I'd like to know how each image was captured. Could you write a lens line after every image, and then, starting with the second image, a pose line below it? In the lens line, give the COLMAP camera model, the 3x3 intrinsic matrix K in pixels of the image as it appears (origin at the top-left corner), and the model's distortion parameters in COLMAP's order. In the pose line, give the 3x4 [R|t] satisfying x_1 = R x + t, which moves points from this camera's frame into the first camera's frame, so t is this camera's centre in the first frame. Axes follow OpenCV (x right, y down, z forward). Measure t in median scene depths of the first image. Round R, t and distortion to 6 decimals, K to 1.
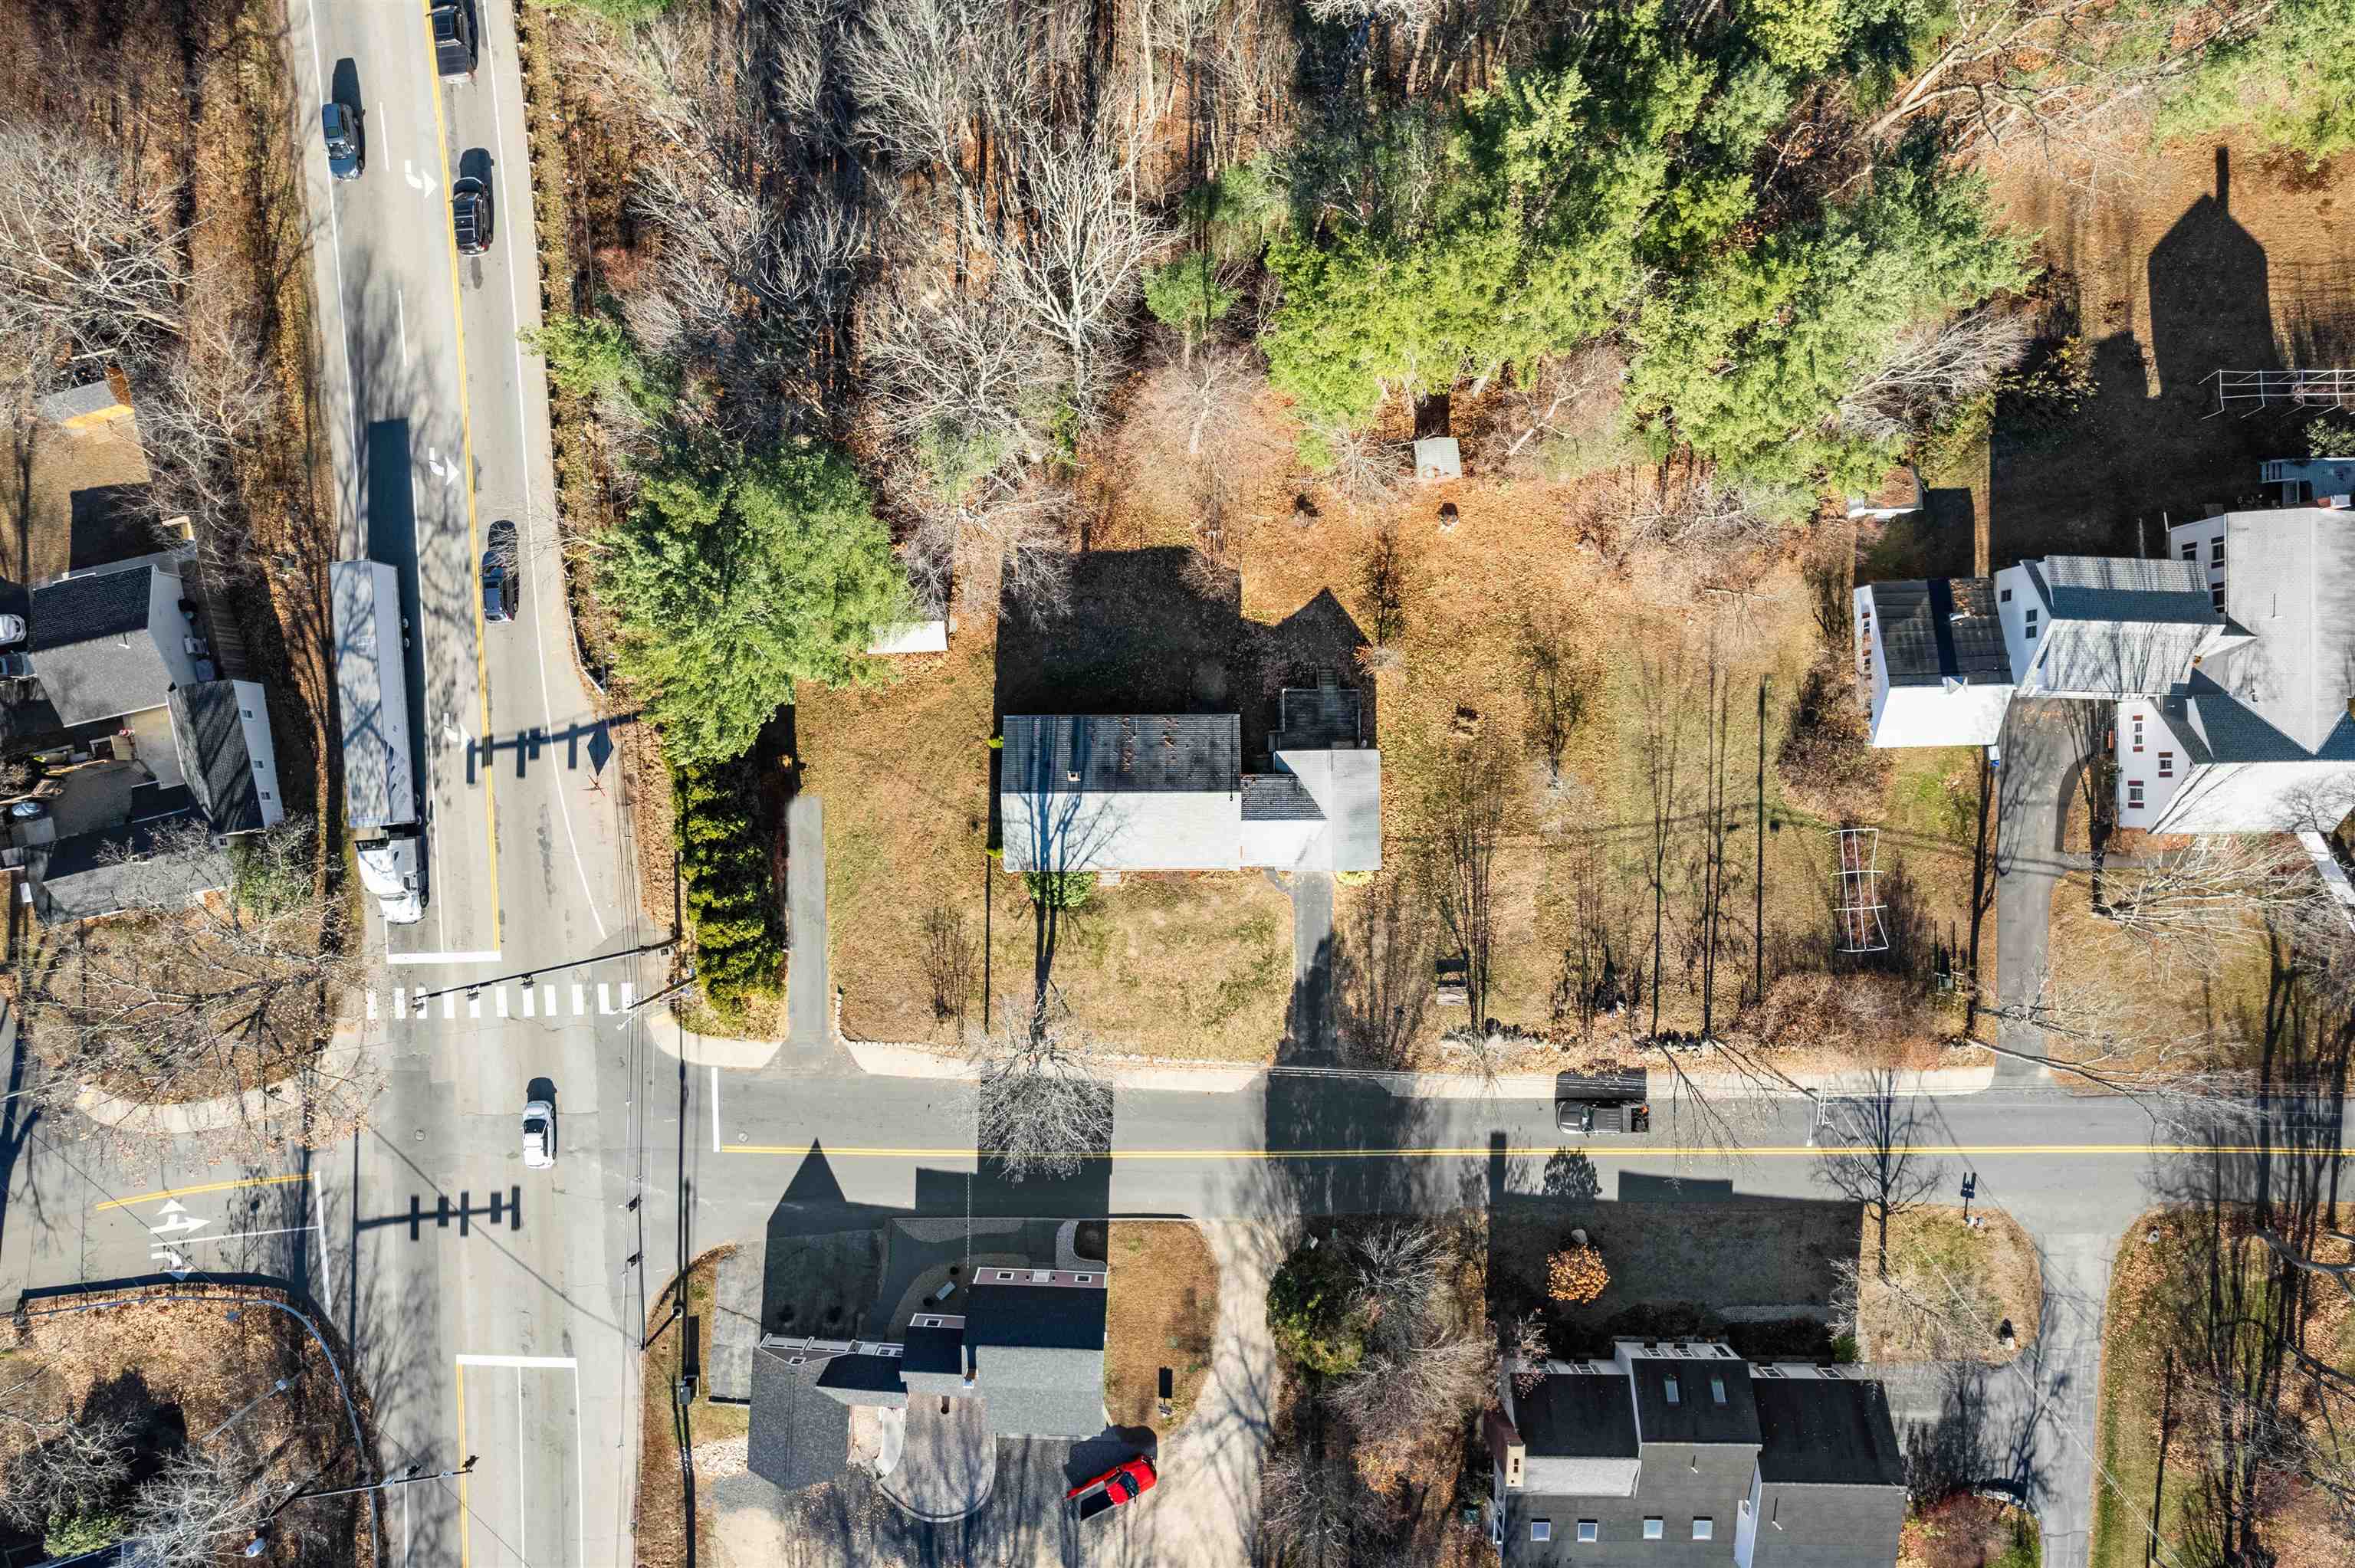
lens RADIAL K [[1501.2, 0, 1173.6], [0, 1501.2, 820.1], [0, 0, 1]] dist [-0.043305, 0.000599]
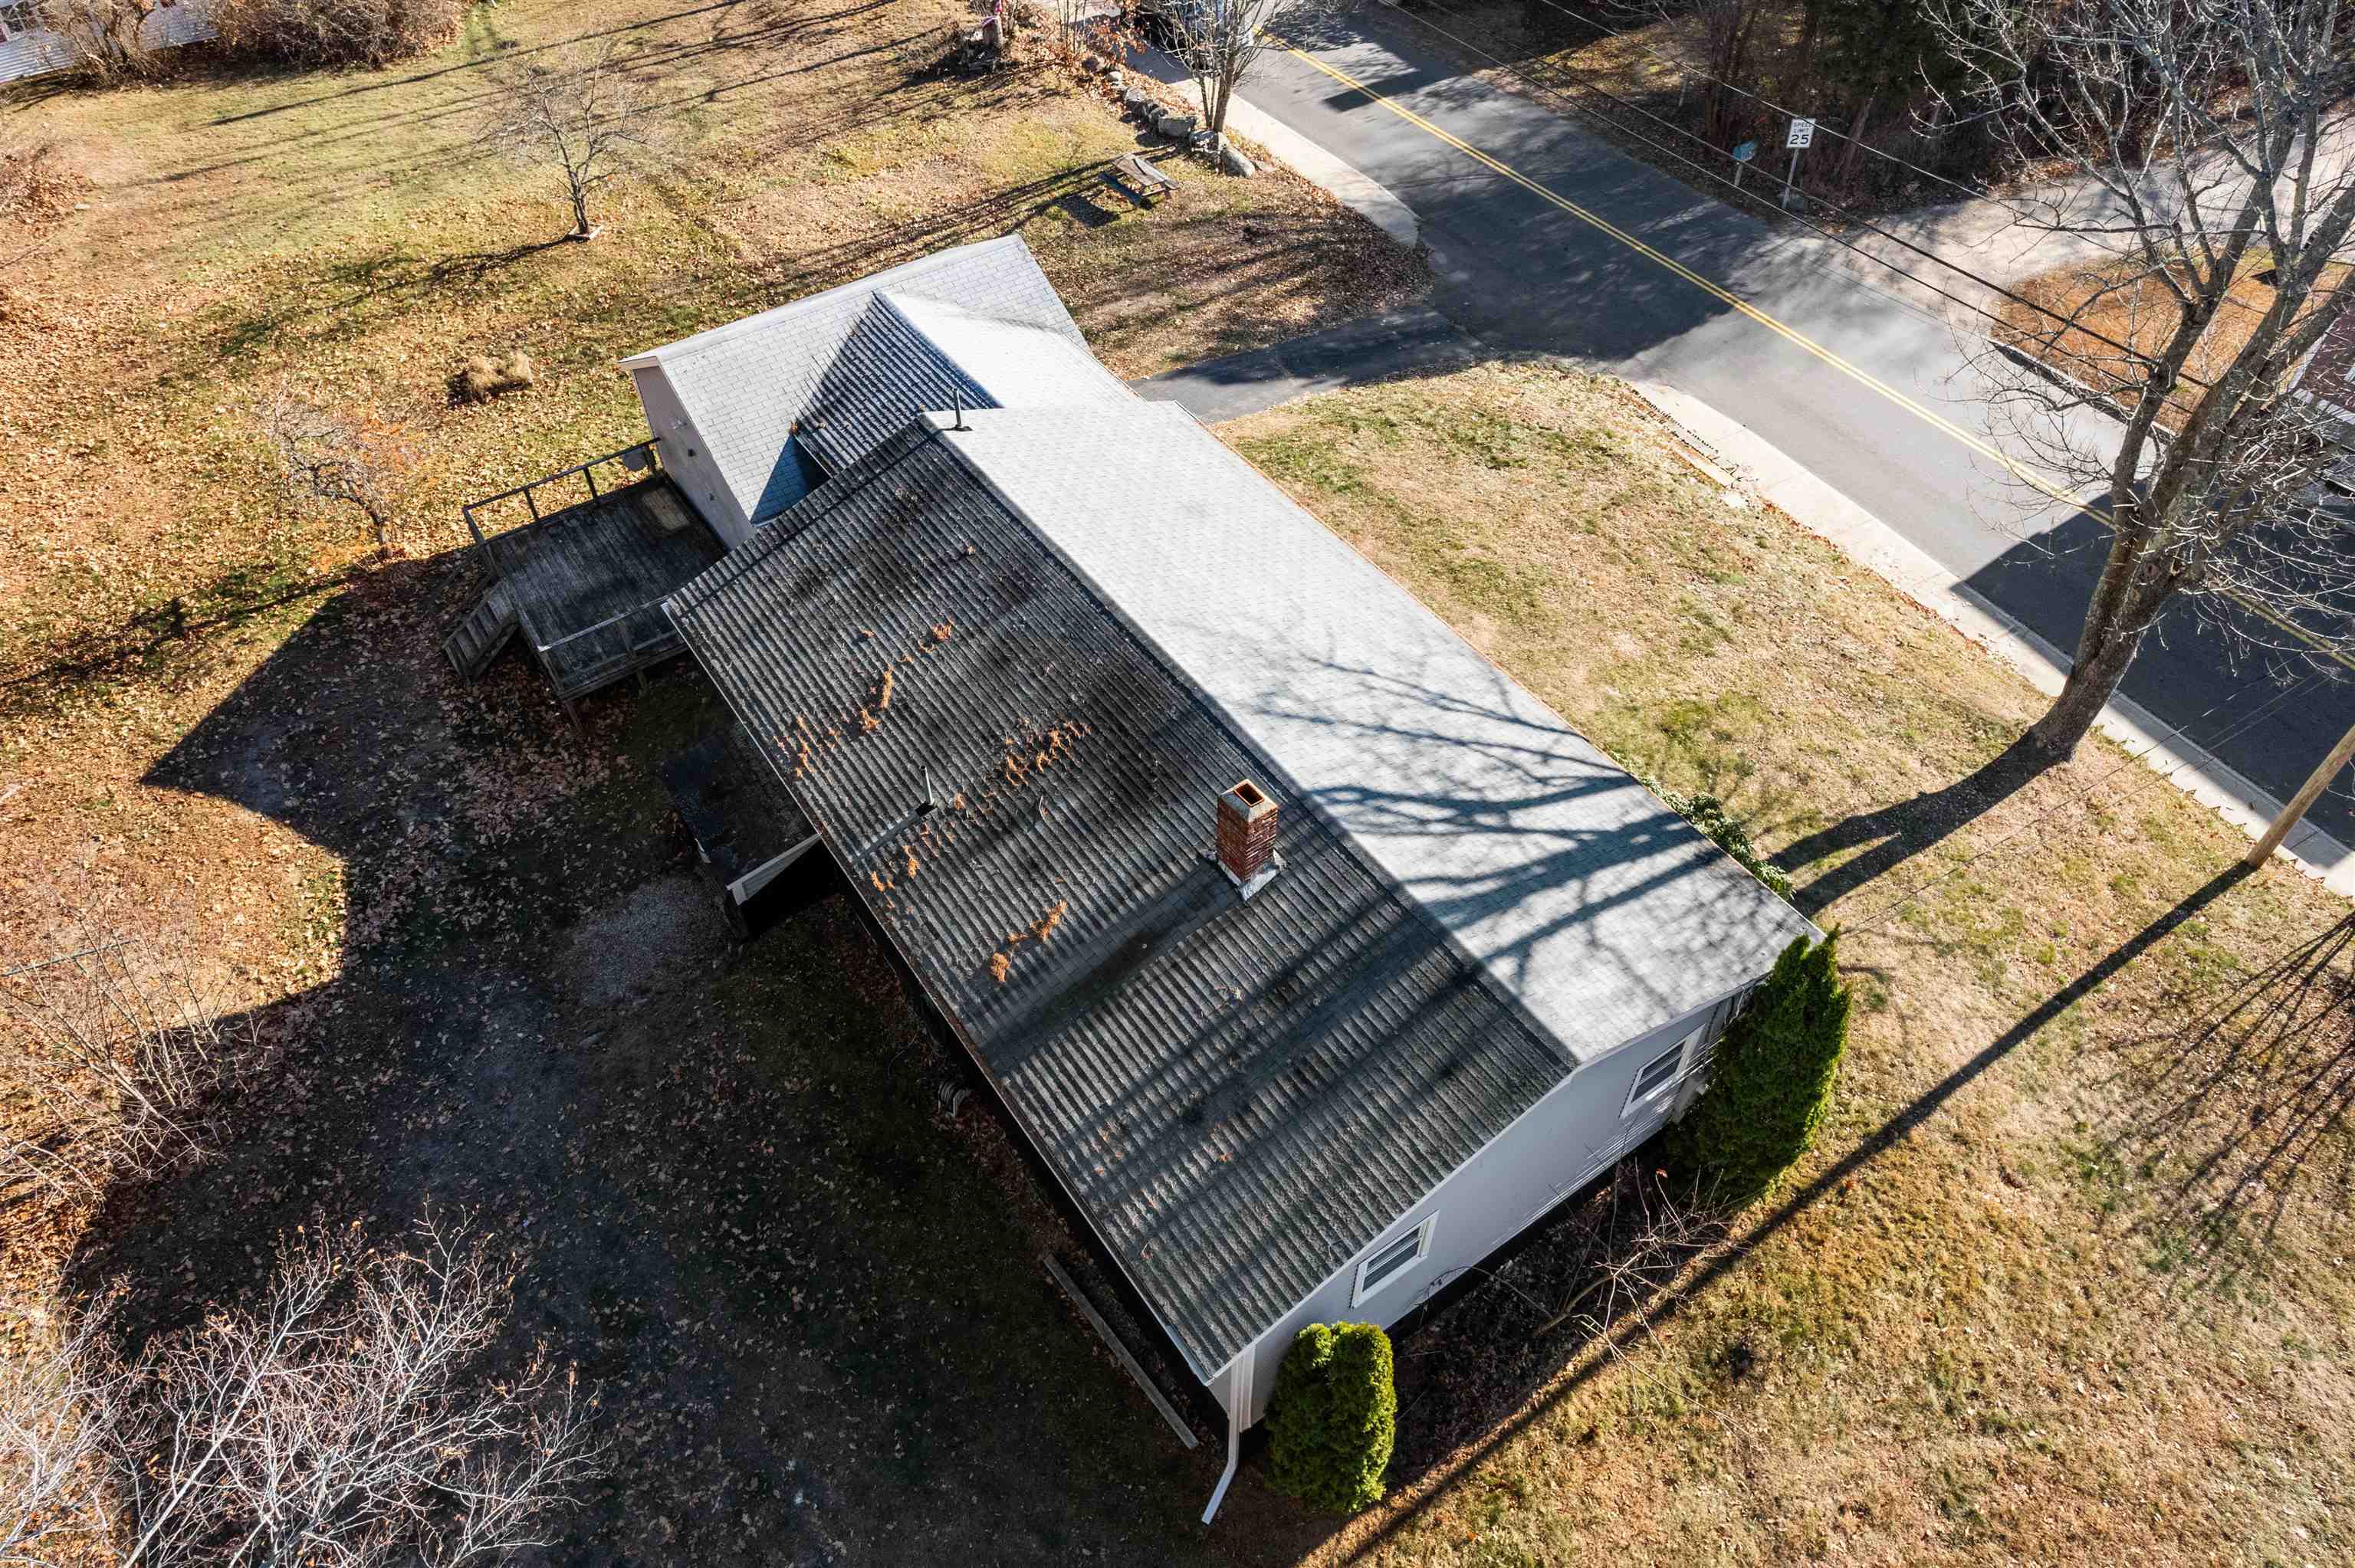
lens RADIAL K [[1474.9, 0, 1183.3], [0, 1474.9, 801.8], [0, 0, 1]] dist [-0.034885, 0.000712]
pose [[-0.563927, -0.622216, 0.542985, -0.149999], [0.825372, -0.446412, 0.345654, -0.092697], [0.027324, 0.643088, 0.765304, 0.800599]]
